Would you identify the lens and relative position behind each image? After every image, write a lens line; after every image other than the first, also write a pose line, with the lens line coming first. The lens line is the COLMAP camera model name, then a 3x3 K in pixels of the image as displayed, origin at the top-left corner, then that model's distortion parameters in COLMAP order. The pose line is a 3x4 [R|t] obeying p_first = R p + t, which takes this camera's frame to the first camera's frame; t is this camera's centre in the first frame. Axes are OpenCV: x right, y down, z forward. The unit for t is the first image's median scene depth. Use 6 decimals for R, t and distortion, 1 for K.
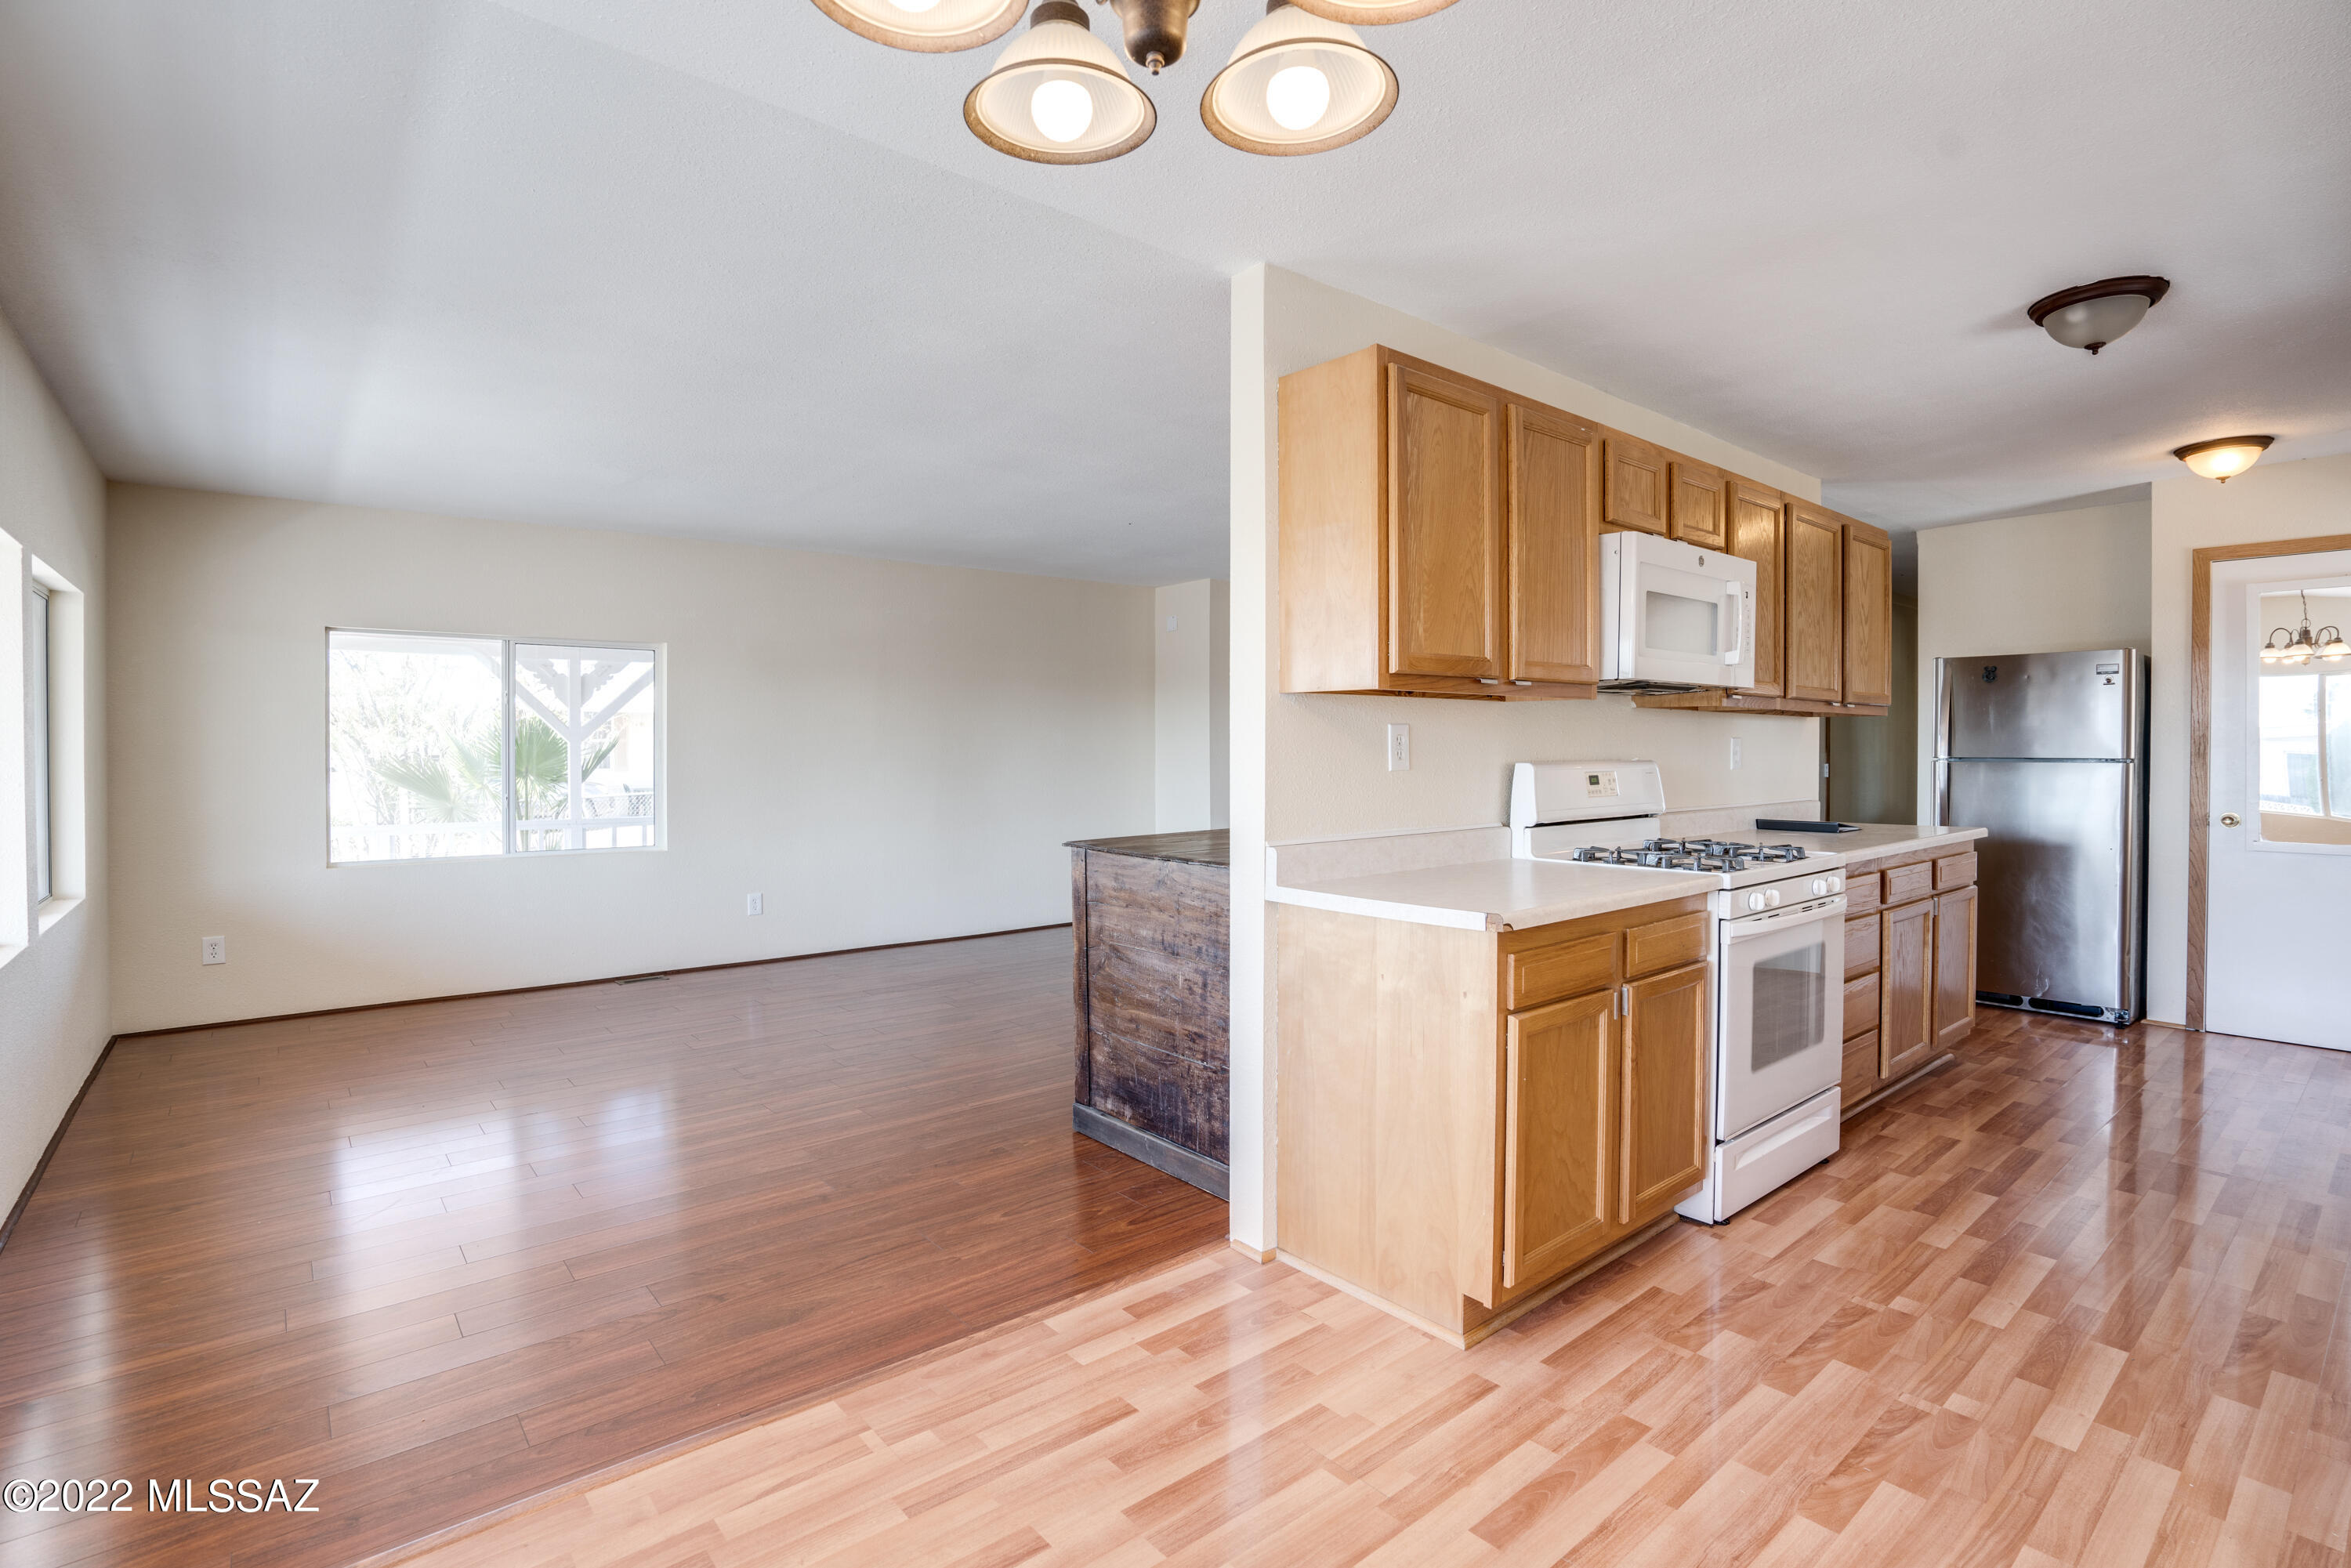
lens RADIAL K [[1085.3, 0, 1174.1], [0, 1085.3, 763.4], [0, 0, 1]] dist [-0.005010, -0.001020]
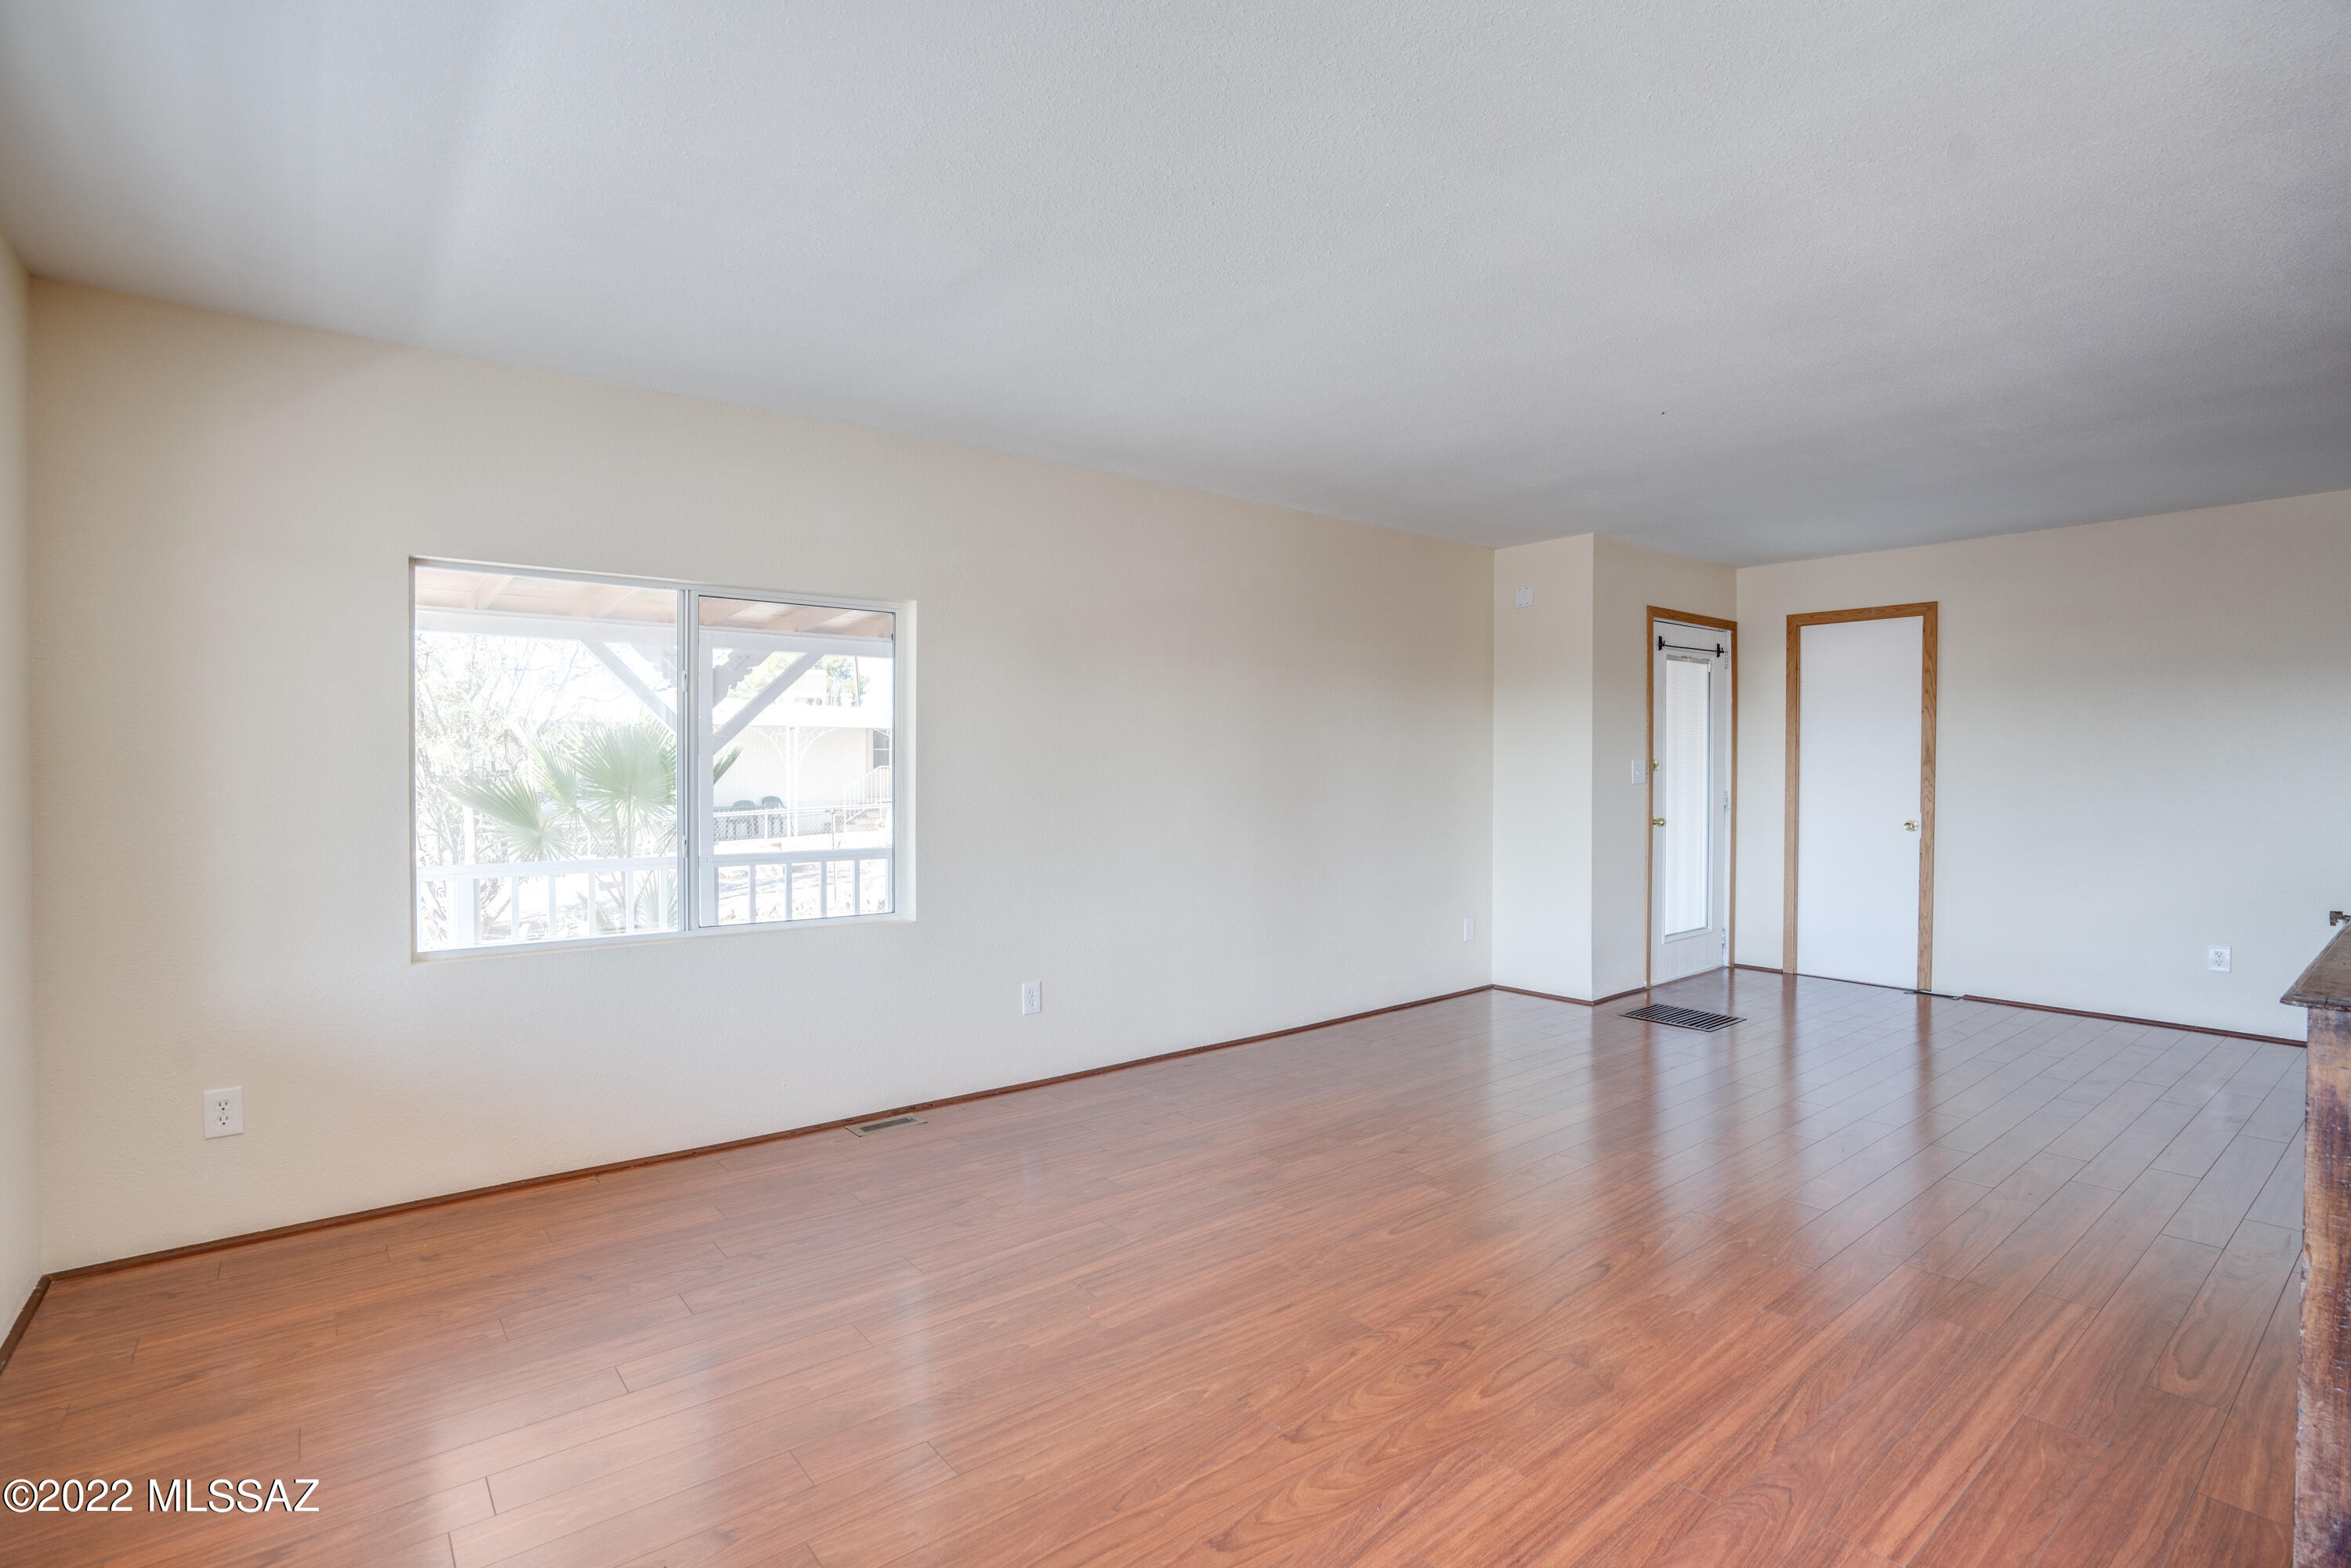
lens RADIAL K [[1085.3, 0, 1185.3], [0, 1085.3, 787.2], [0, 0, 1]] dist [-0.005010, -0.001020]
pose [[0.999844, 0.002889, -0.017398, -0.383373], [-0.002744, 0.999961, 0.008361, -0.008493], [0.017422, -0.008312, 0.999814, 0.454929]]
